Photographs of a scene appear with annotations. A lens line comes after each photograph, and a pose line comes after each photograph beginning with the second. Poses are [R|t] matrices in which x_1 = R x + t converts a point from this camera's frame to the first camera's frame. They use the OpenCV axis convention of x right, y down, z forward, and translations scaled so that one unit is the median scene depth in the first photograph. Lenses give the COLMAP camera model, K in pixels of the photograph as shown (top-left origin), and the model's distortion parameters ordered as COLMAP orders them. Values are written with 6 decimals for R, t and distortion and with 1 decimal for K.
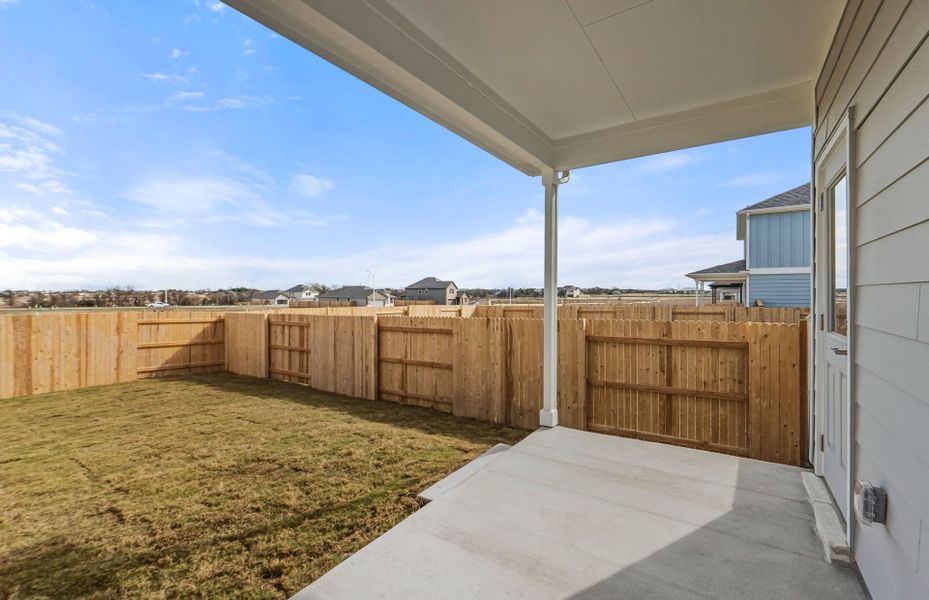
lens RADIAL K [[394.2, 0, 469.4], [0, 394.2, 294.6], [0, 0, 1]] dist [-0.002018, -0.000052]
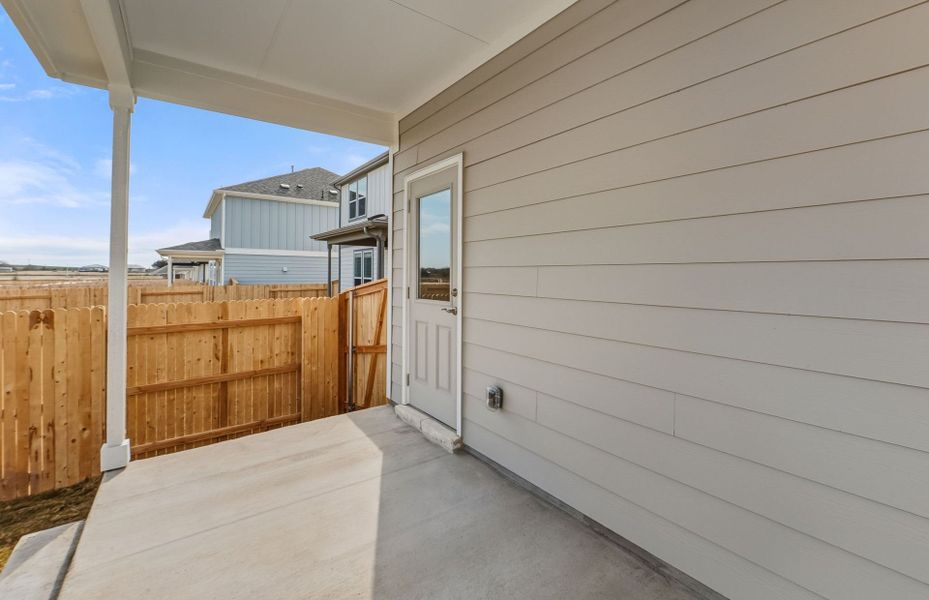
lens RADIAL K [[400.2, 0, 474.6], [0, 400.2, 269.7], [0, 0, 1]] dist [-0.001823, -0.000535]
pose [[0.337671, 0.013060, 0.941173, -0.114623], [-0.004418, 0.999915, -0.012290, 0.001579], [-0.941254, -0.000009, 0.337700, 0.097130]]
